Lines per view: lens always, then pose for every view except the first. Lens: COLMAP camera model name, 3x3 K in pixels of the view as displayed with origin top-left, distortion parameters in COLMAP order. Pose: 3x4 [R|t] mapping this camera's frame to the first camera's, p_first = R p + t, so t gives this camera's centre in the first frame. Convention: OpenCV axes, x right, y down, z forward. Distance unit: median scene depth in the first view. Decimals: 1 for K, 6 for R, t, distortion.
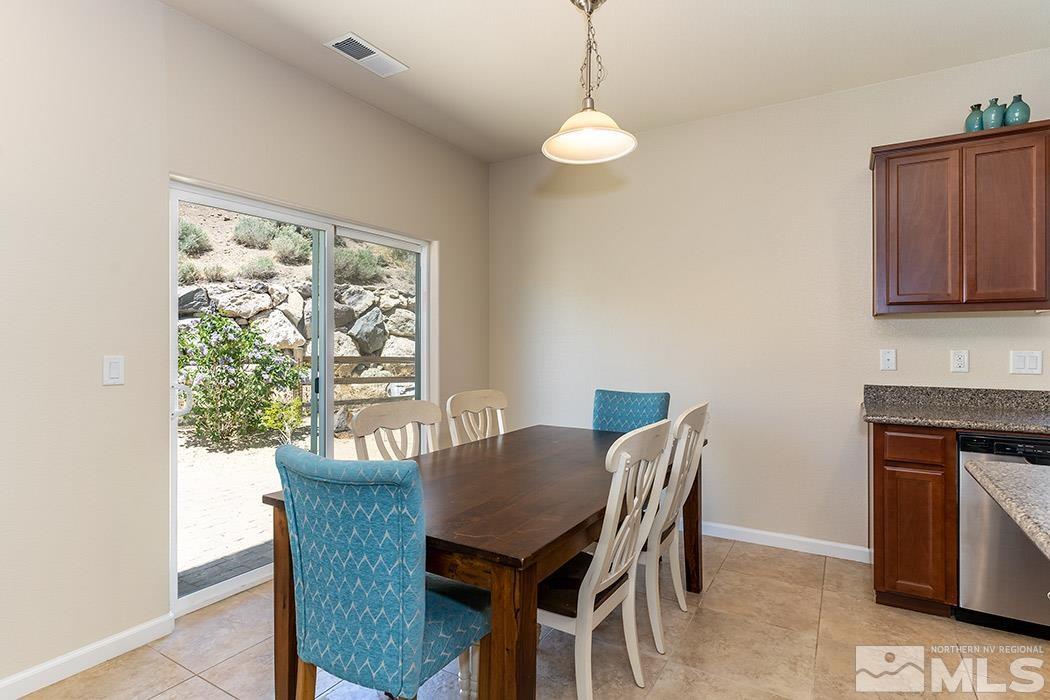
lens RADIAL K [[539.3, 0, 524.3], [0, 539.3, 342.5], [0, 0, 1]] dist [0.001010, 0.002115]
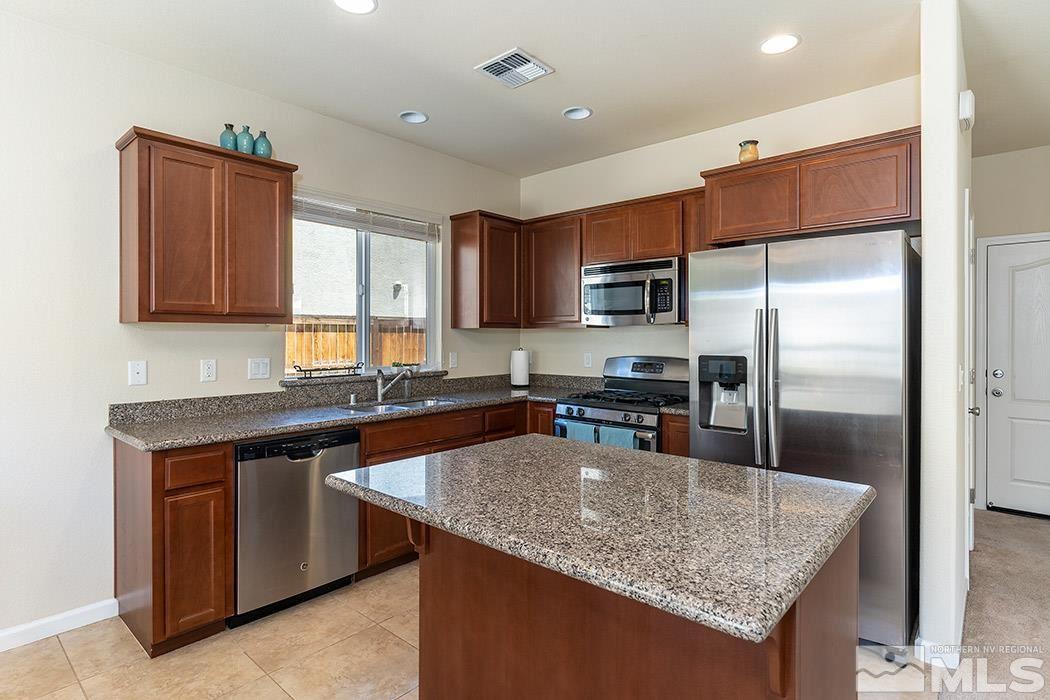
lens RADIAL K [[539.3, 0, 527.0], [0, 539.3, 339.6], [0, 0, 1]] dist [0.001010, 0.002115]
pose [[0.181875, -0.006522, 0.983300, -0.085108], [-0.001411, 0.999975, 0.006894, -0.034163], [-0.983321, -0.002641, 0.181861, 0.251871]]
